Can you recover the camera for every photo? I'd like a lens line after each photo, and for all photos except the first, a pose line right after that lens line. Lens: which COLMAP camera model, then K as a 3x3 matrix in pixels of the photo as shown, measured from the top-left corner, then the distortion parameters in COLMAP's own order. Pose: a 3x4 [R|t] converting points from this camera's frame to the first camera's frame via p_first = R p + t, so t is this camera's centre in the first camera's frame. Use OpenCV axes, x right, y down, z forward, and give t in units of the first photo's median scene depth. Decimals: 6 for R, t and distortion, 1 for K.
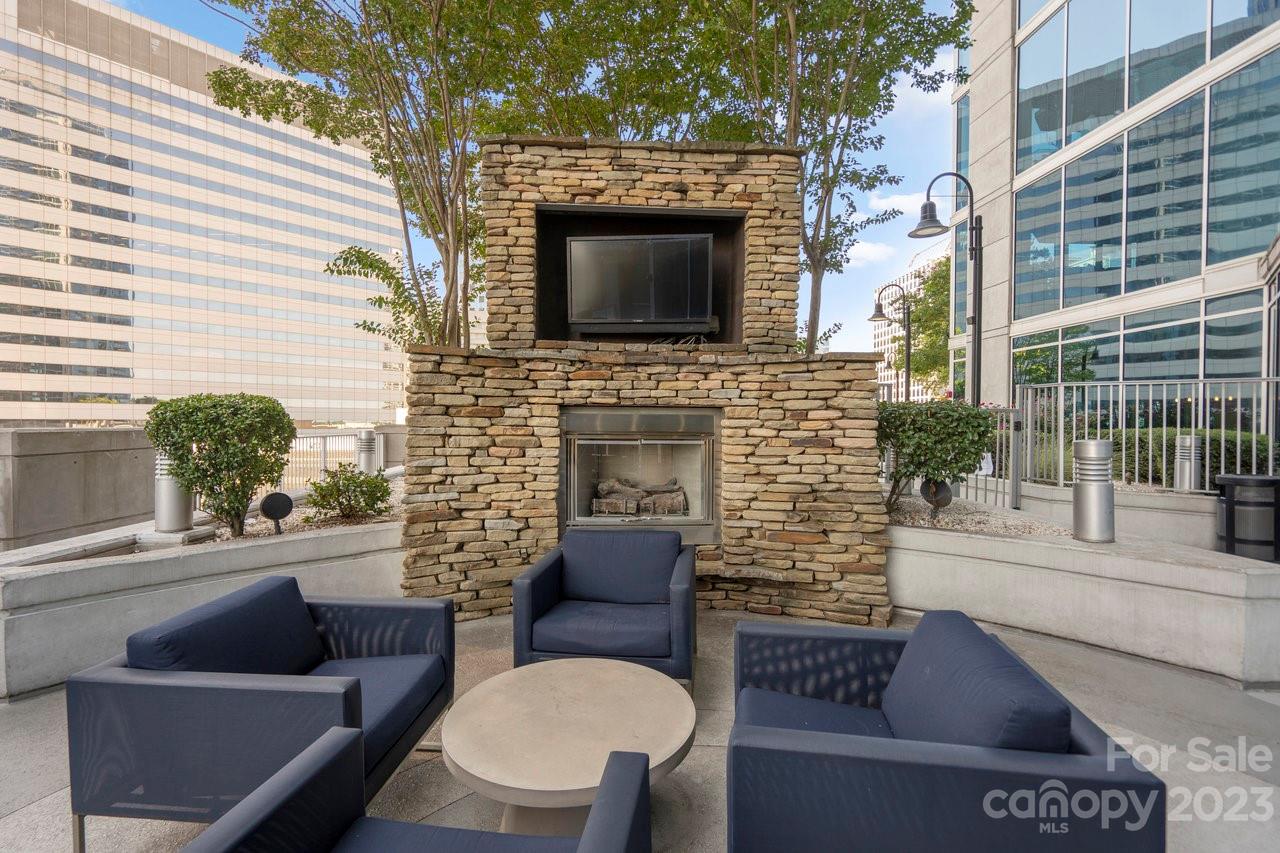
lens RADIAL K [[583.3, 0, 629.5], [0, 583.3, 430.4], [0, 0, 1]] dist [-0.000532, 0.001455]
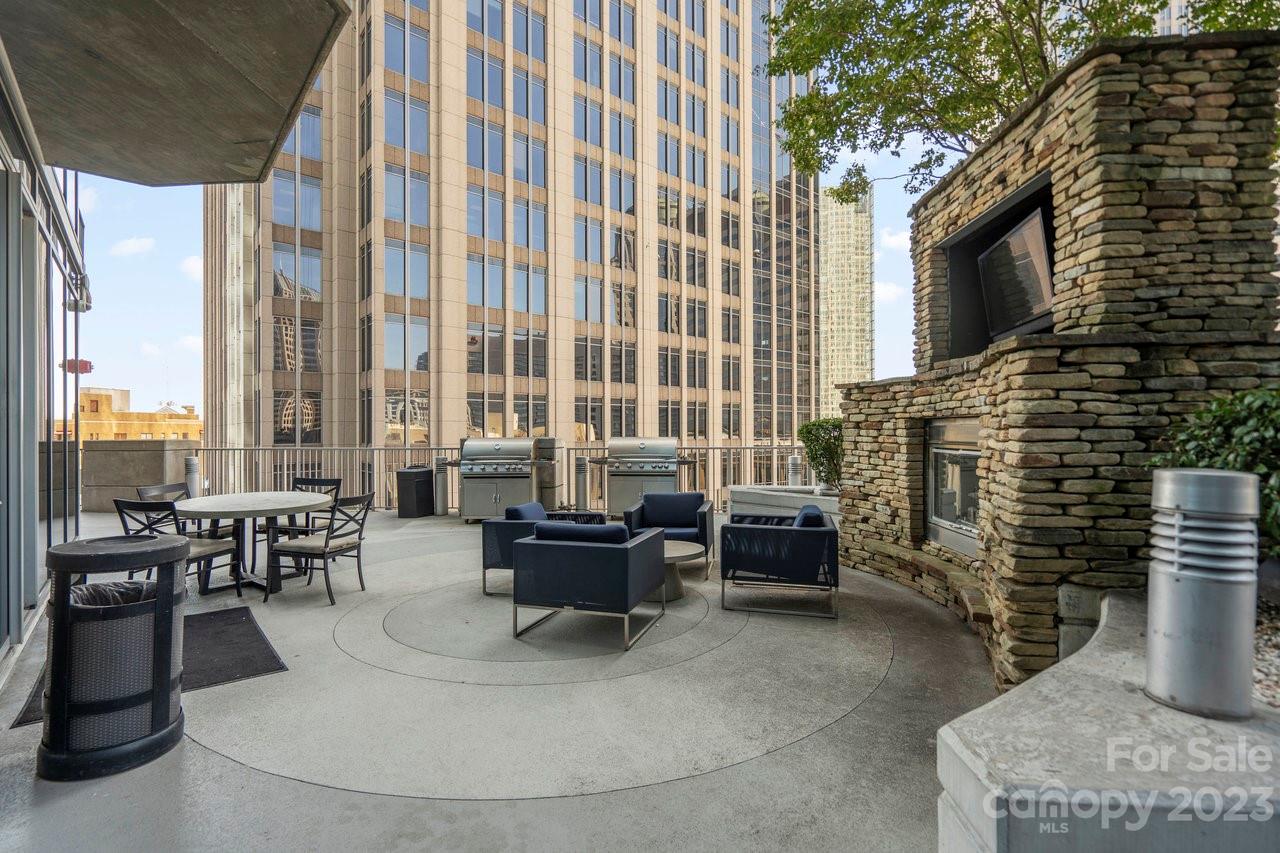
lens RADIAL K [[583.3, 0, 629.5], [0, 583.3, 430.4], [0, 0, 1]] dist [-0.000532, 0.001455]
pose [[-0.137551, -0.003186, -0.990490, 1.064930], [-0.009554, 0.999953, -0.001889, -0.010624], [0.990449, 0.009204, -0.137575, 0.544705]]
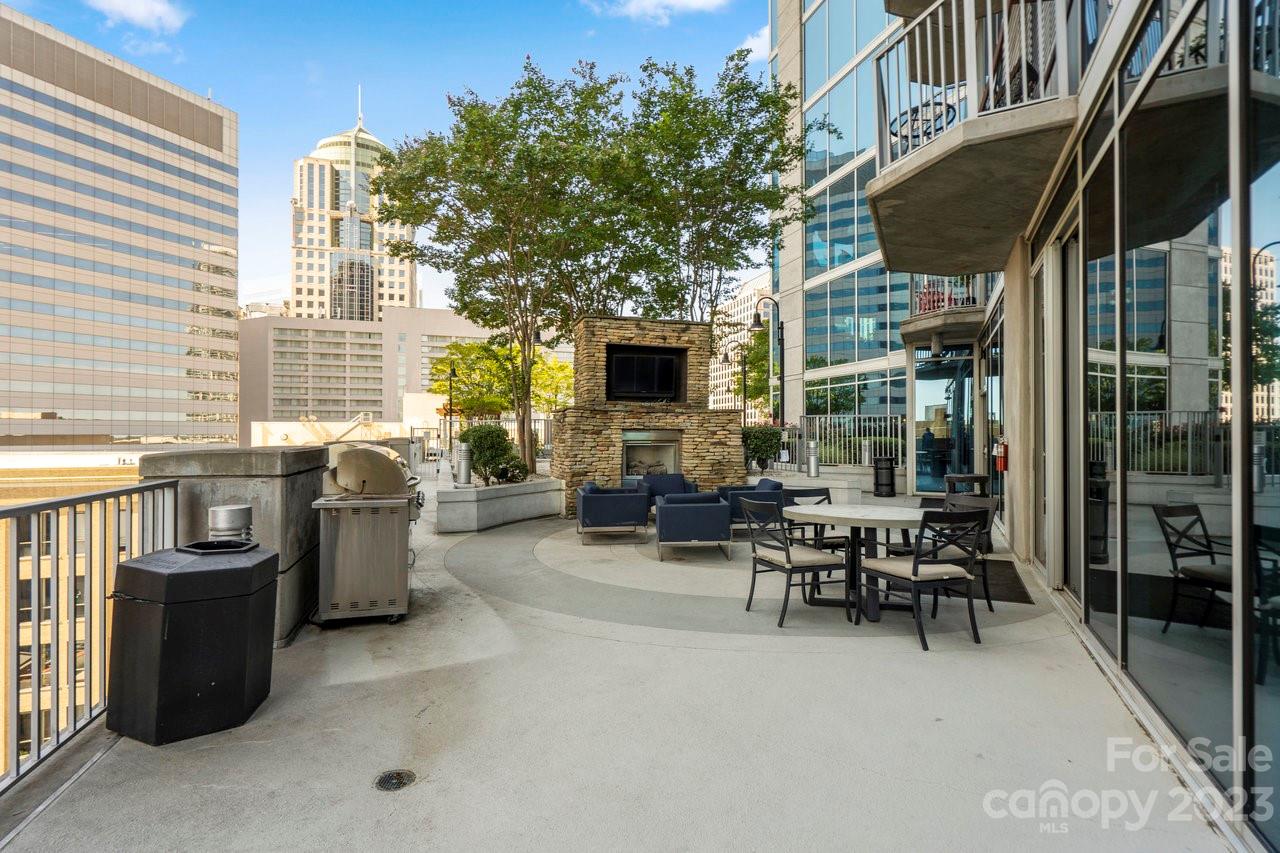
lens RADIAL K [[583.3, 0, 629.5], [0, 583.3, 430.4], [0, 0, 1]] dist [-0.000532, 0.001455]
pose [[0.966439, -0.004063, 0.256866, -0.658064], [0.009388, 0.999766, -0.019508, 0.008613], [-0.256726, 0.021265, 0.966250, -1.255458]]
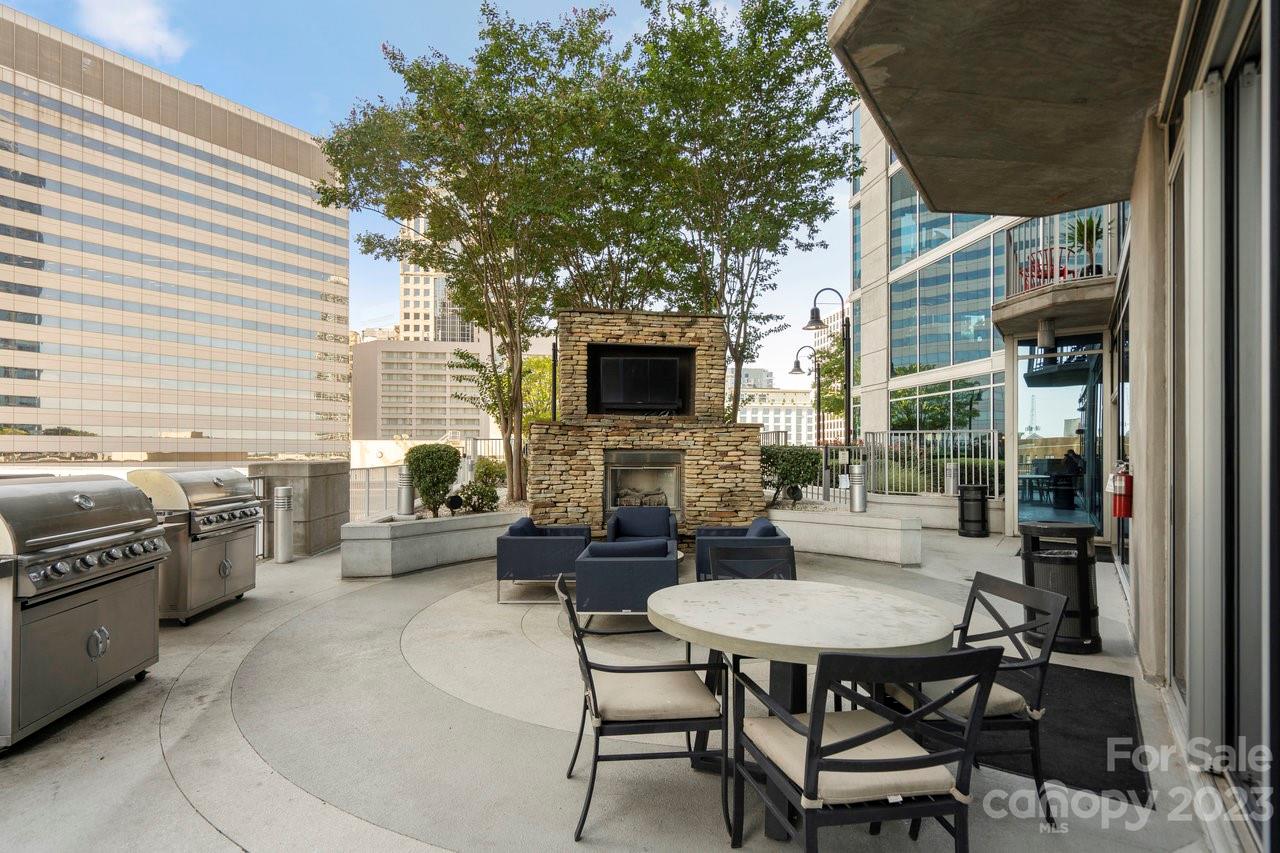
lens RADIAL K [[592.5, 0, 629.9], [0, 592.5, 451.4], [0, 0, 1]] dist [0.002055, -0.000443]
pose [[0.995825, -0.003678, 0.091209, -0.195611], [0.005124, 0.999865, -0.015620, -0.003543], [-0.091139, 0.016022, 0.995709, -0.909048]]
